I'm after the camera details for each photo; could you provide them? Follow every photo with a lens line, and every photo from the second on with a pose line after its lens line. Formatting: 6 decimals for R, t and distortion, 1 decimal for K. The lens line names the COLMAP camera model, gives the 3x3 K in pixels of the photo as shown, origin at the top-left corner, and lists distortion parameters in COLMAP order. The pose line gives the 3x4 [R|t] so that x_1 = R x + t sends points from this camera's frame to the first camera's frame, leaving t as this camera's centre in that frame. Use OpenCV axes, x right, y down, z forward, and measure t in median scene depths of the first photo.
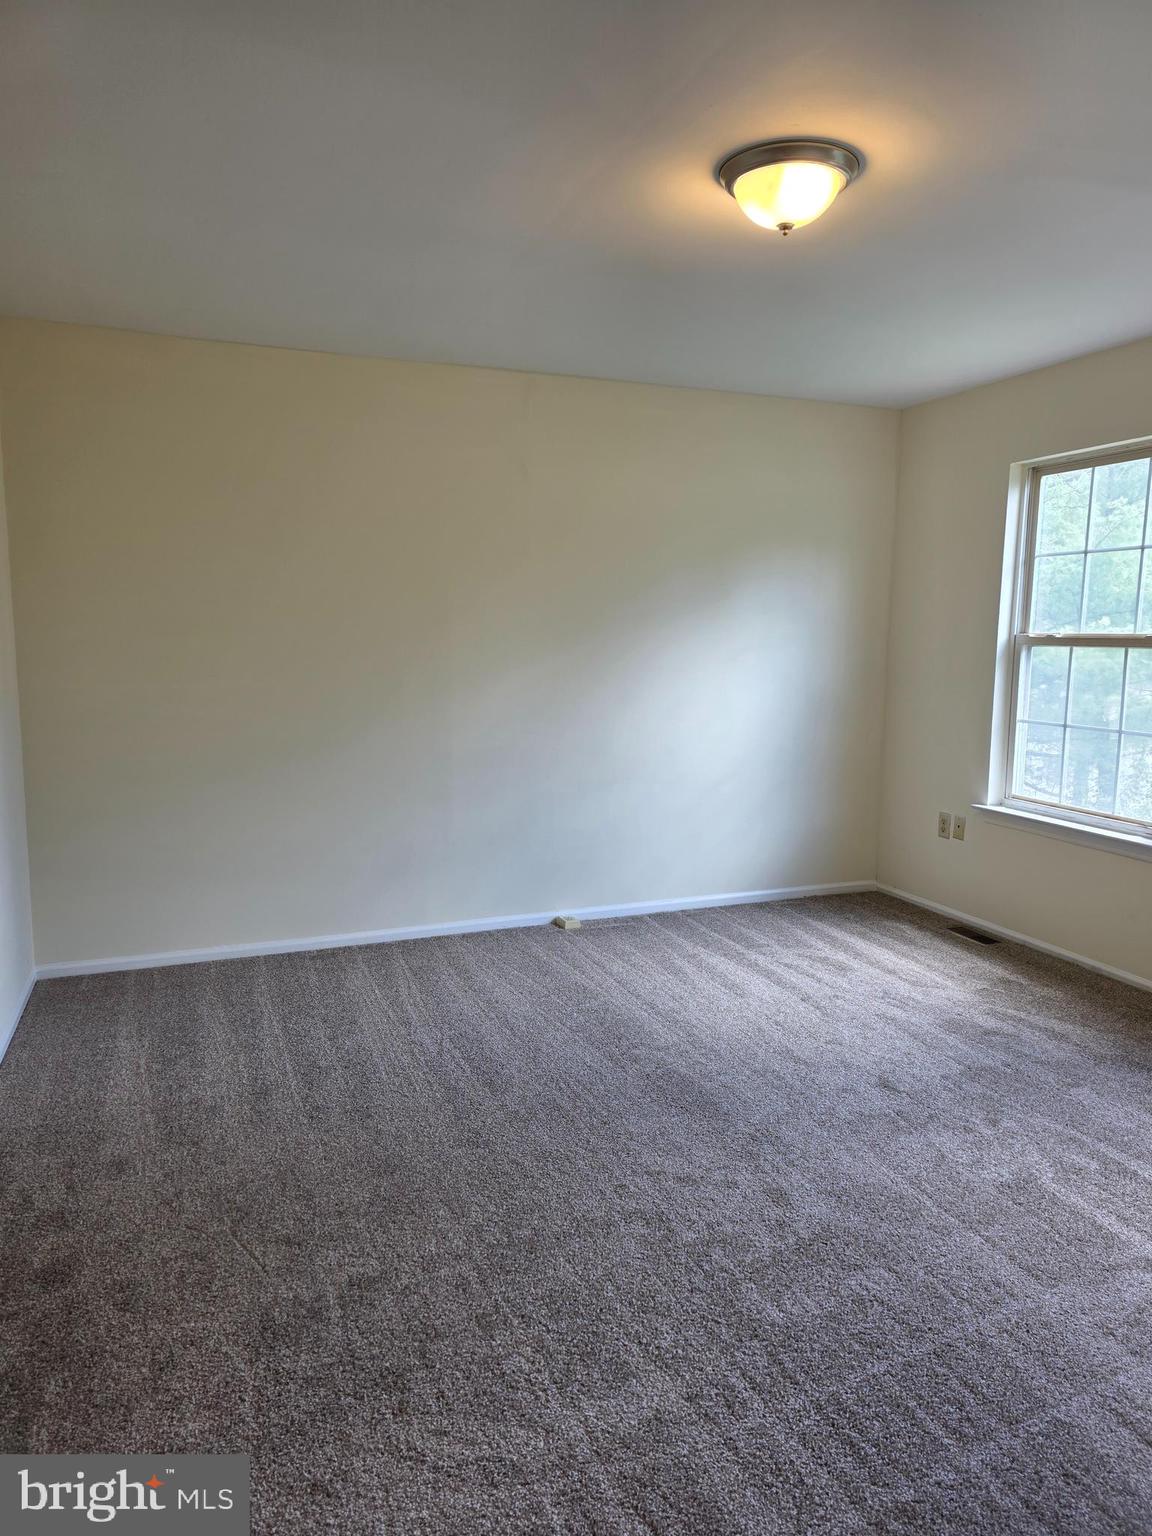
lens RADIAL K [[988.4, 0, 589.3], [0, 988.4, 761.6], [0, 0, 1]] dist [0.044658, -0.025852]
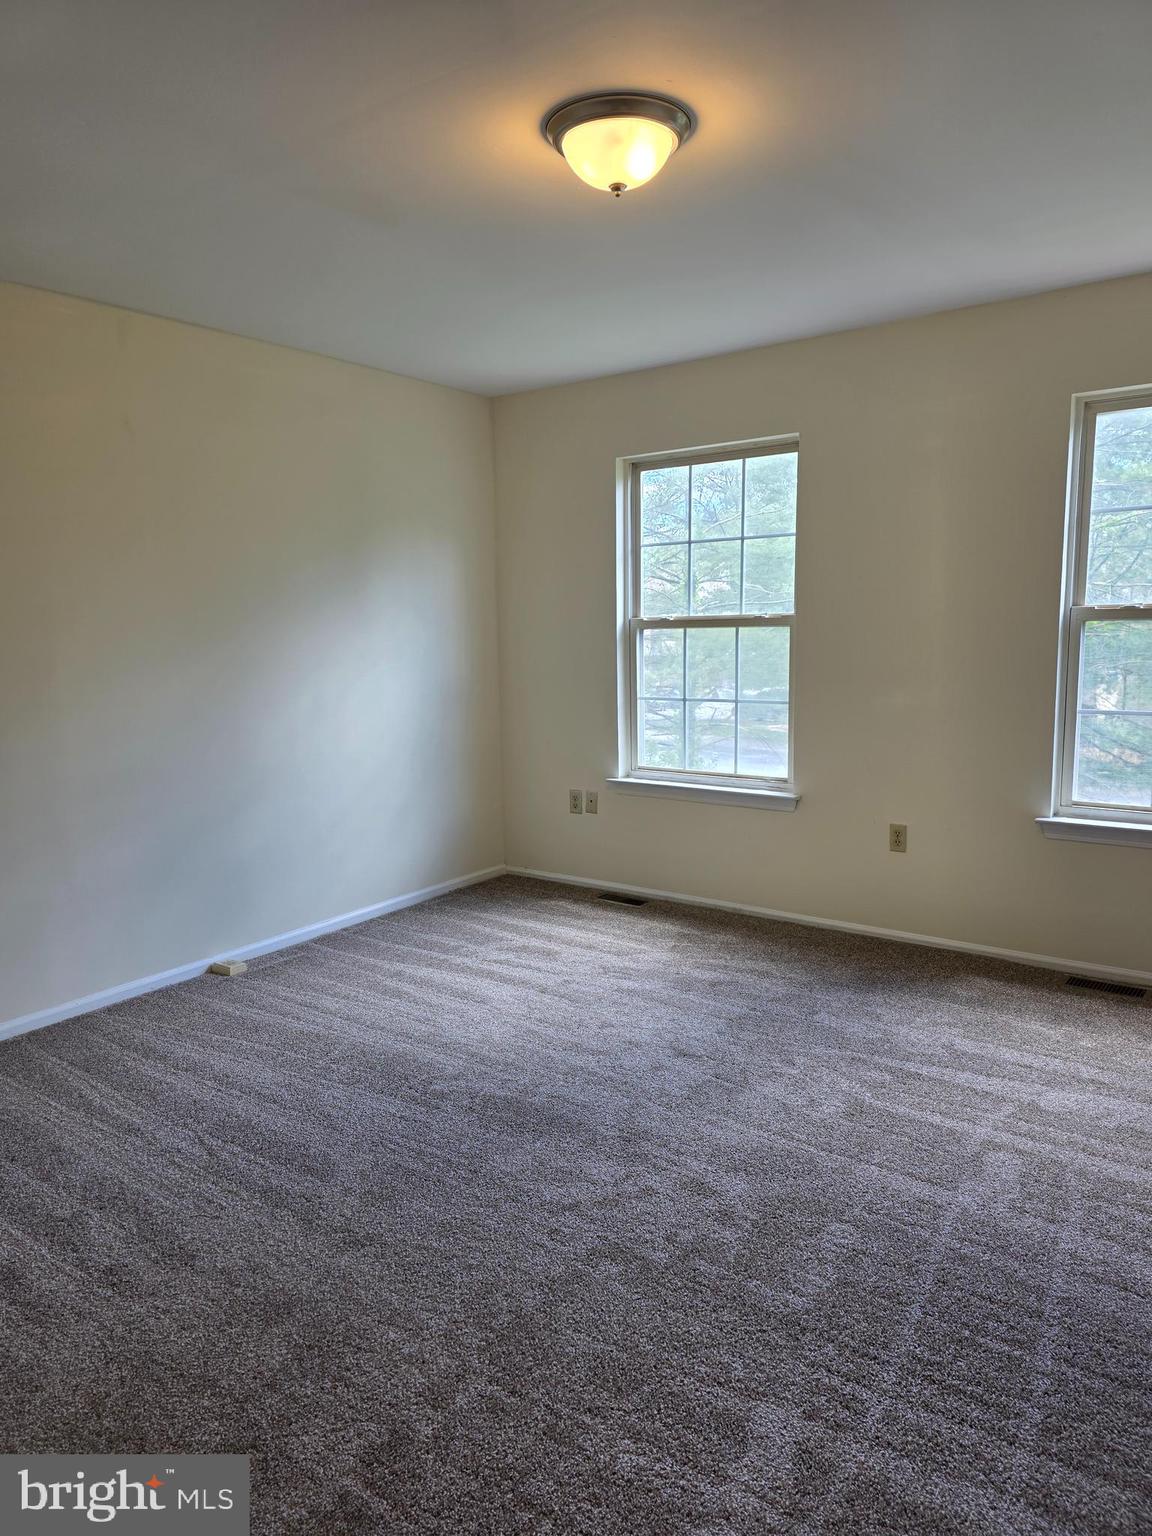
lens RADIAL K [[988.4, 0, 586.6], [0, 988.4, 788.5], [0, 0, 1]] dist [0.044658, -0.025852]
pose [[0.866608, -0.117593, 0.484936, -0.208021], [0.100392, 0.993052, 0.061402, -0.020510], [-0.488787, -0.004528, 0.872392, 0.113051]]
